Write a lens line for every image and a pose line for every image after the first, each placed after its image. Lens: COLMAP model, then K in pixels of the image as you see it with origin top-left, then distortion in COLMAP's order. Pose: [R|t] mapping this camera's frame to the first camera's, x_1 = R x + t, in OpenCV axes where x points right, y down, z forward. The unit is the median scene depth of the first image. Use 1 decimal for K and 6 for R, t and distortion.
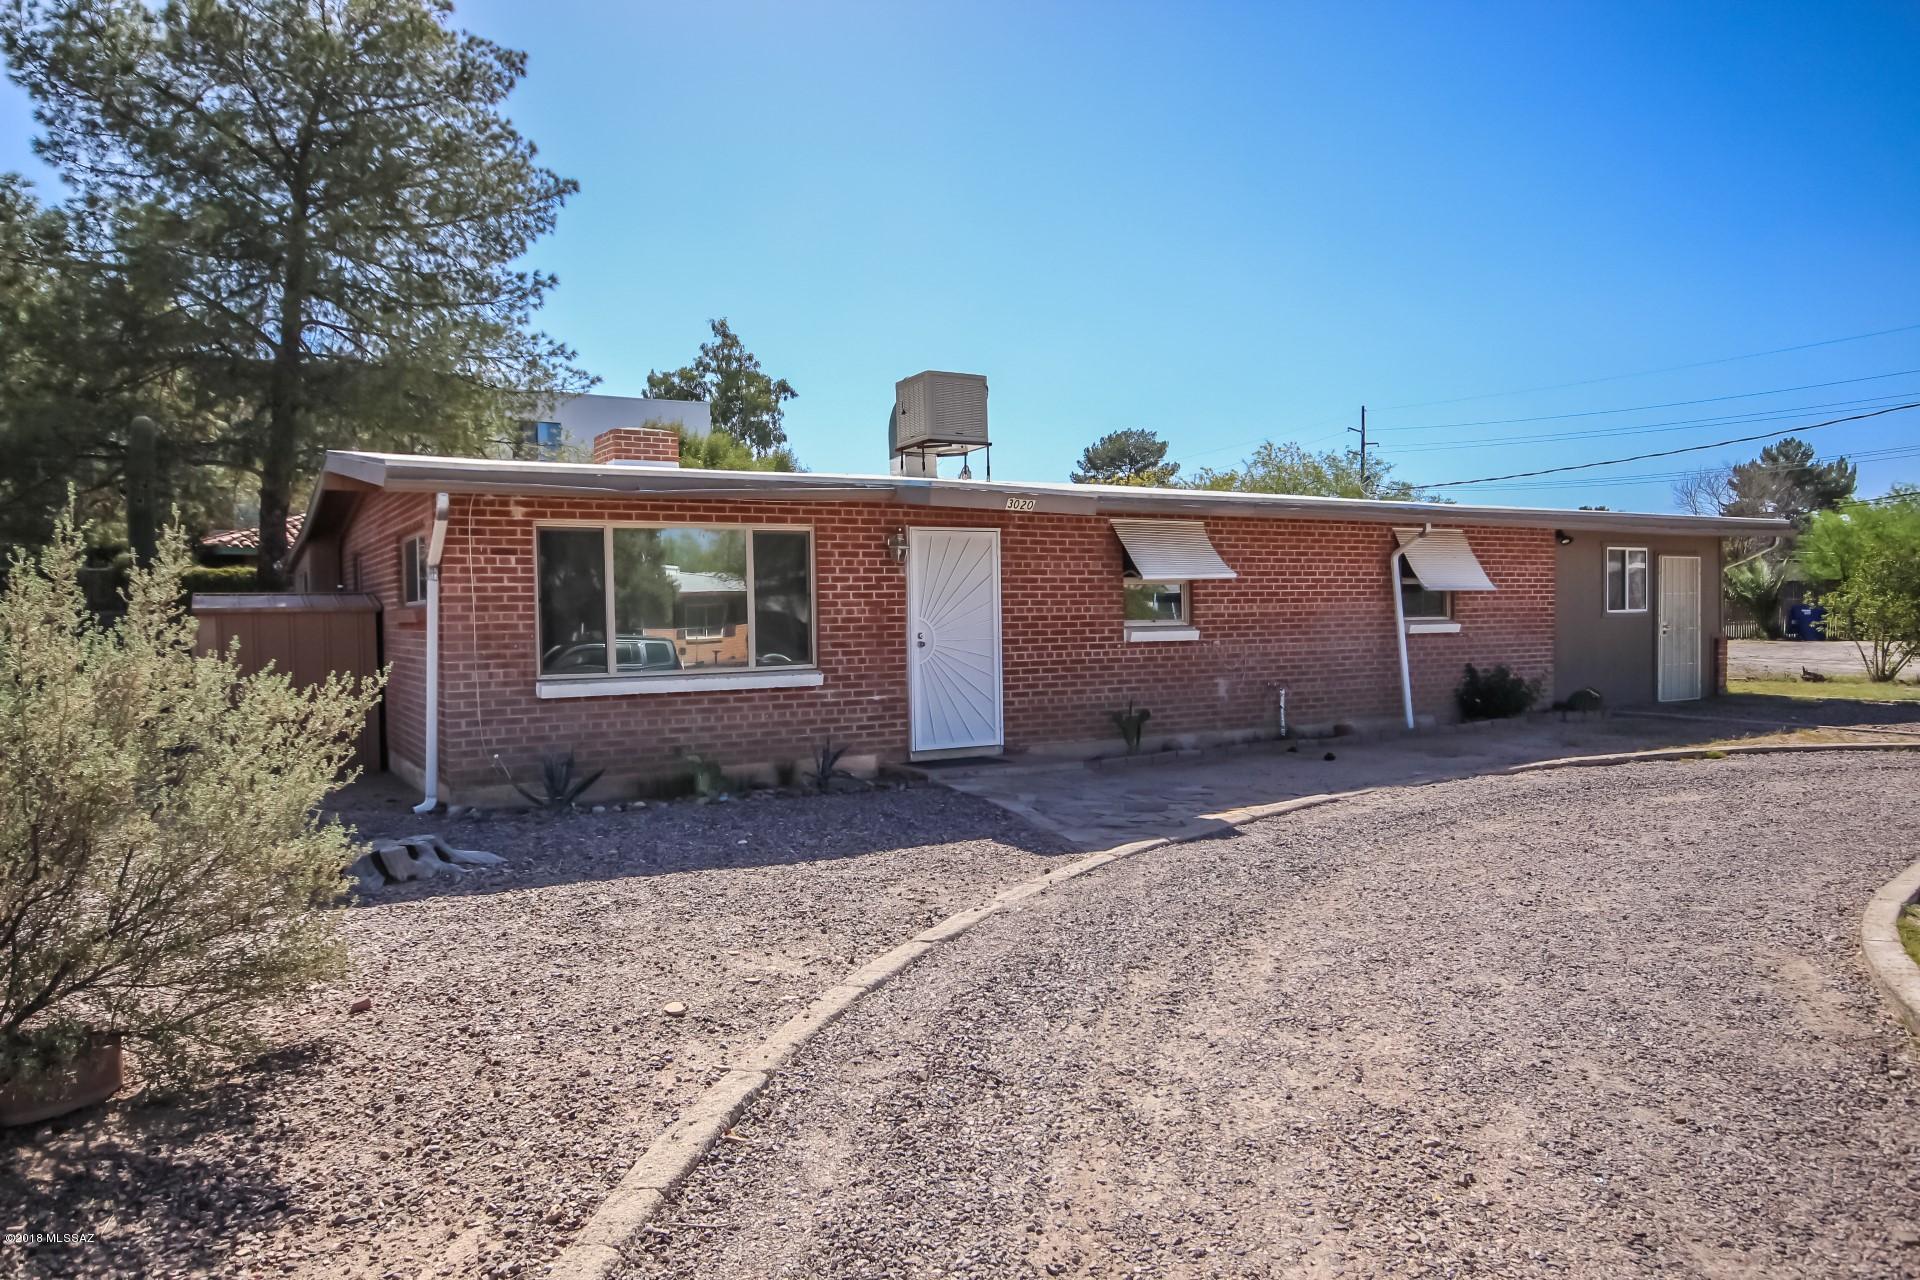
lens RADIAL K [[1292.1, 0, 963.3], [0, 1292.1, 650.9], [0, 0, 1]] dist [0.001668, 0.018092]
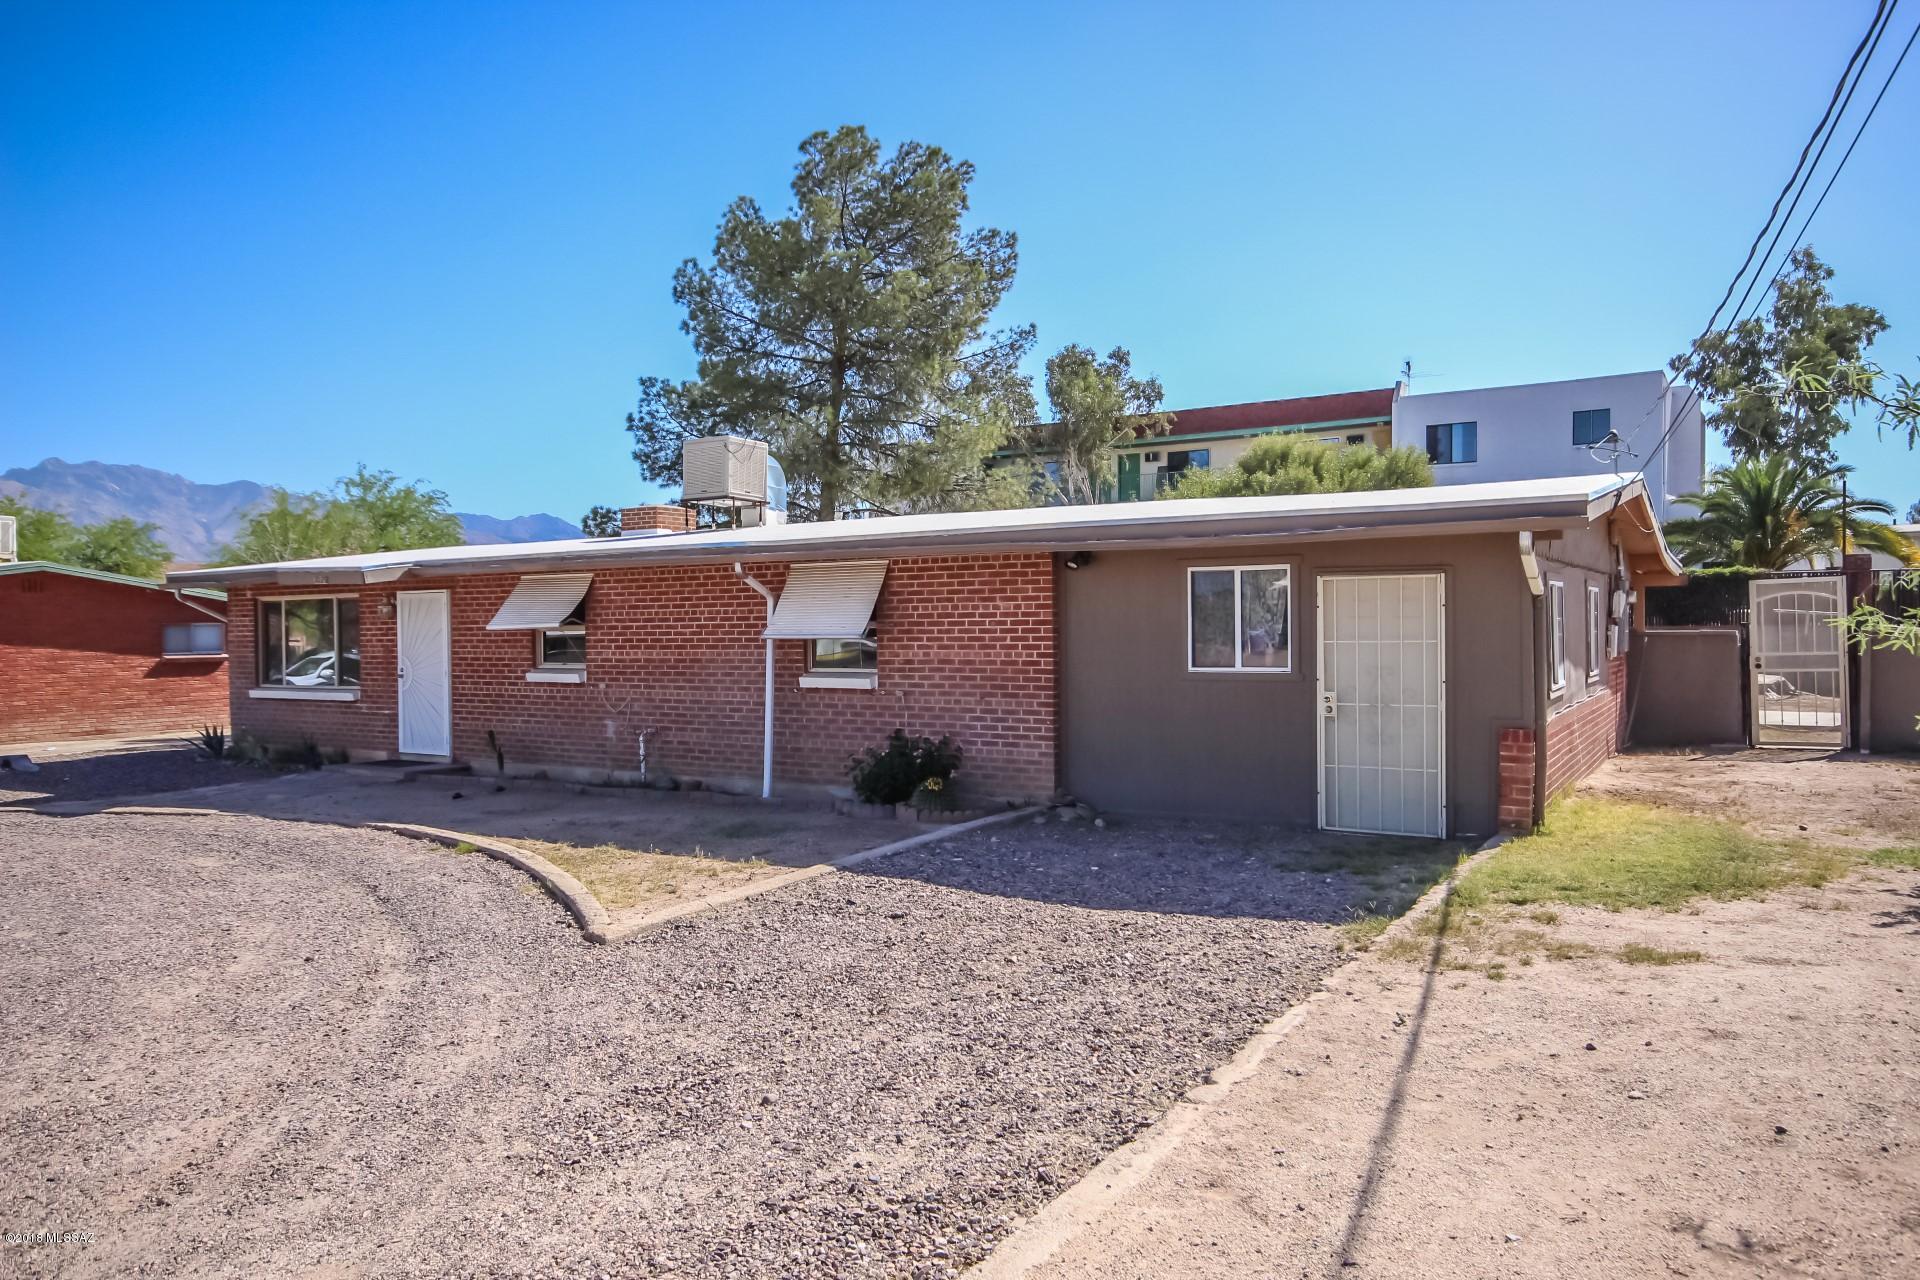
lens RADIAL K [[1292.1, 0, 957.8], [0, 1292.1, 638.0], [0, 0, 1]] dist [0.001668, 0.018092]
pose [[0.460933, 0.019211, -0.887227, 1.400306], [-0.021397, 0.999716, 0.010531, -0.069687], [0.887177, 0.014130, 0.461213, 0.845174]]
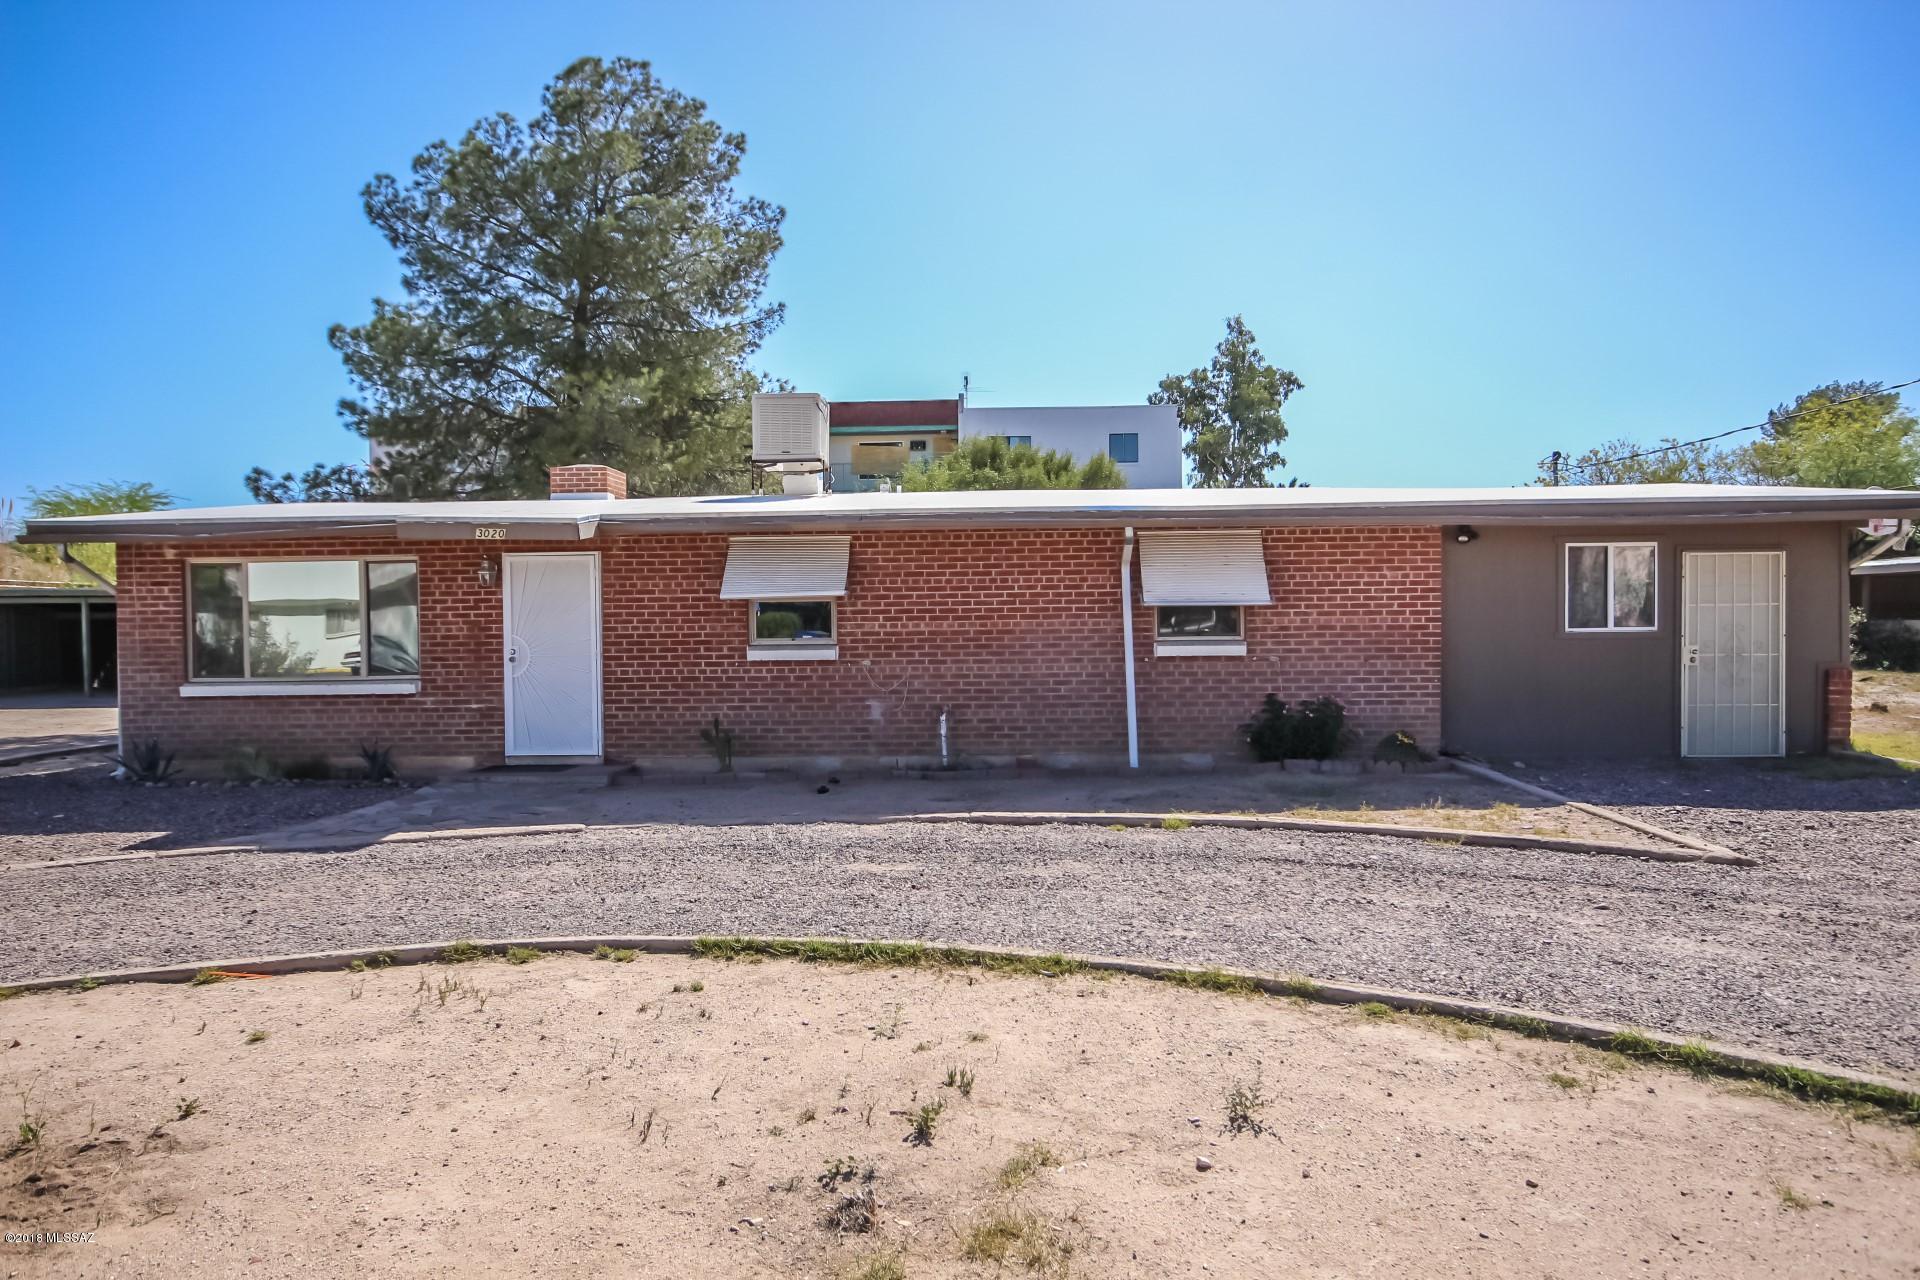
lens RADIAL K [[1292.1, 0, 962.5], [0, 1292.1, 635.8], [0, 0, 1]] dist [0.001668, 0.018092]
pose [[0.843108, 0.012393, -0.537602, 0.841685], [-0.016480, 0.999860, -0.002796, -0.027159], [0.537492, 0.011217, 0.843194, 0.262156]]
